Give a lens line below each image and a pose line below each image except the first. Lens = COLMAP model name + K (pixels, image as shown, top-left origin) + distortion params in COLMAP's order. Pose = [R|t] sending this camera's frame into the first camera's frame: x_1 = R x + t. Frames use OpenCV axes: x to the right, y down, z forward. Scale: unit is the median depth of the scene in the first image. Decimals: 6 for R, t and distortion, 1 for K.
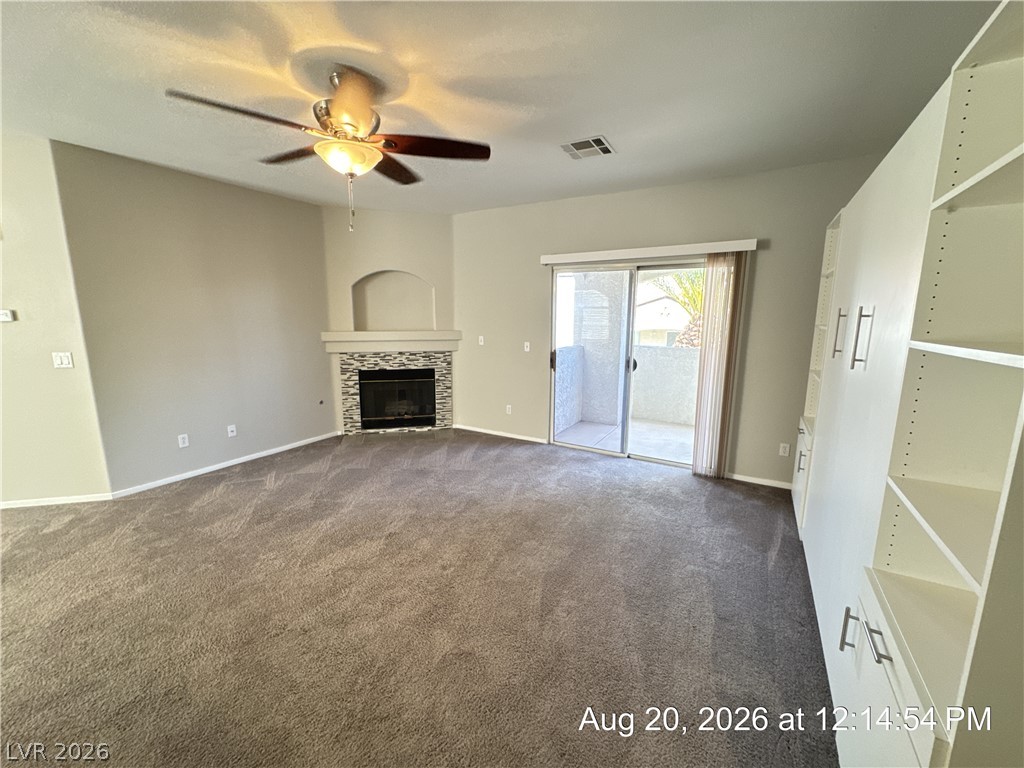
lens RADIAL K [[410.0, 0, 513.3], [0, 410.0, 385.3], [0, 0, 1]] dist [-0.003923, 0.000905]
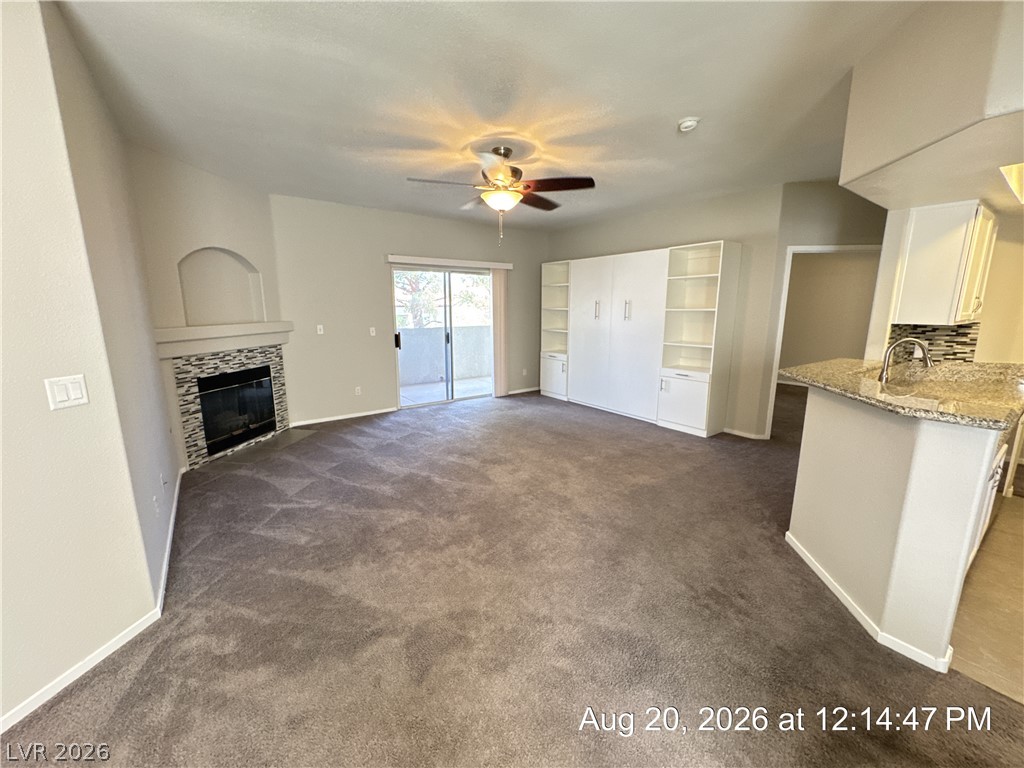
lens RADIAL K [[410.0, 0, 513.7], [0, 410.0, 385.1], [0, 0, 1]] dist [-0.003923, 0.000905]
pose [[0.389228, -0.179066, 0.903569, -0.822487], [0.157698, 0.979395, 0.126162, -0.028341], [-0.907542, 0.093385, 0.409446, 0.173365]]
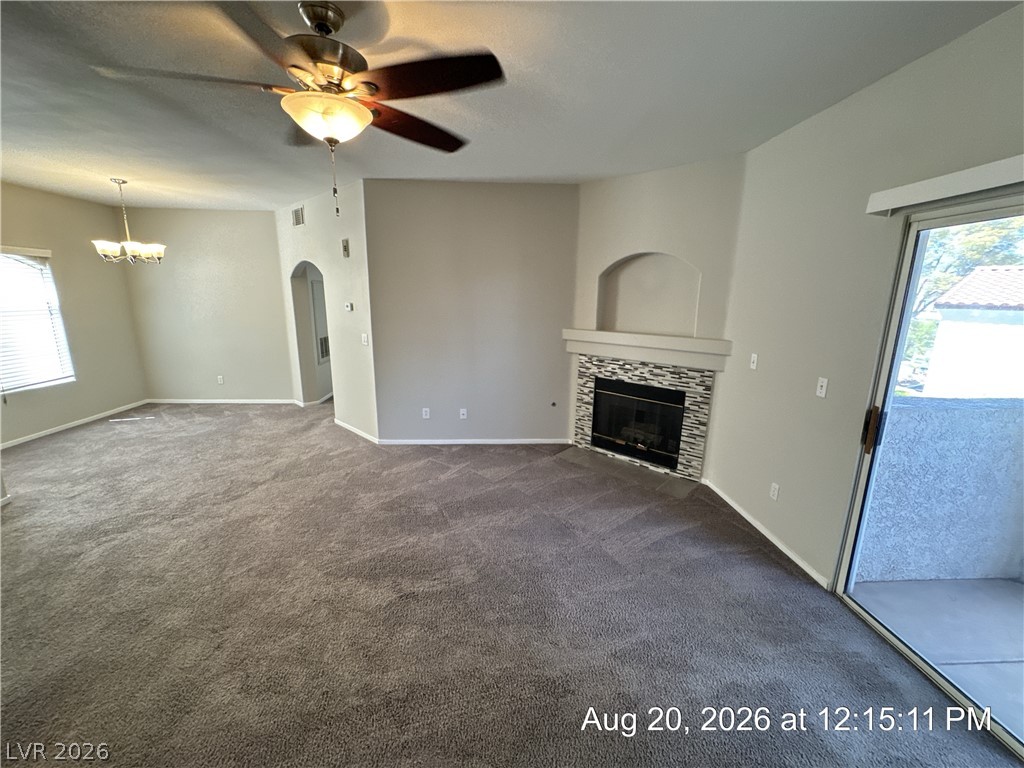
lens RADIAL K [[410.0, 0, 513.5], [0, 410.0, 385.8], [0, 0, 1]] dist [-0.003923, 0.000905]
pose [[0.550944, 0.183581, -0.814100, 0.217251], [-0.154187, 0.981103, 0.116894, -0.090187], [0.820175, 0.061122, 0.568839, 0.382136]]
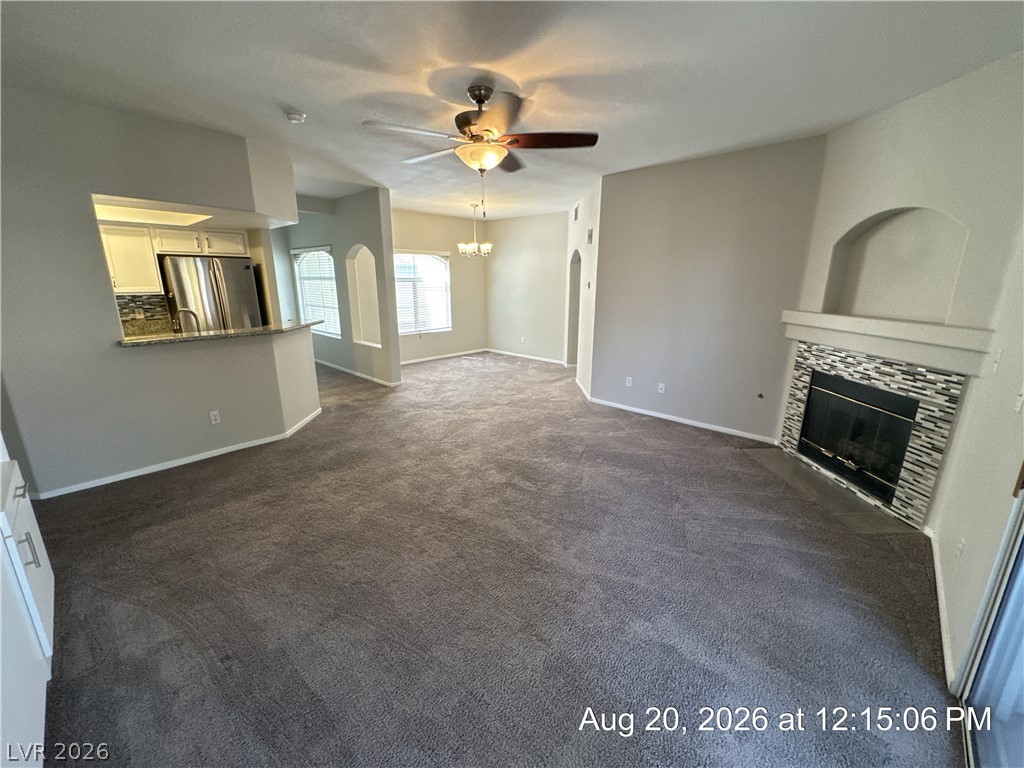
lens RADIAL K [[410.0, 0, 512.8], [0, 410.0, 385.5], [0, 0, 1]] dist [-0.003923, 0.000905]
pose [[-0.214524, 0.238578, -0.947132, 0.391573], [-0.173348, 0.945014, 0.277308, -0.114340], [0.961213, 0.223672, -0.161371, 0.626081]]
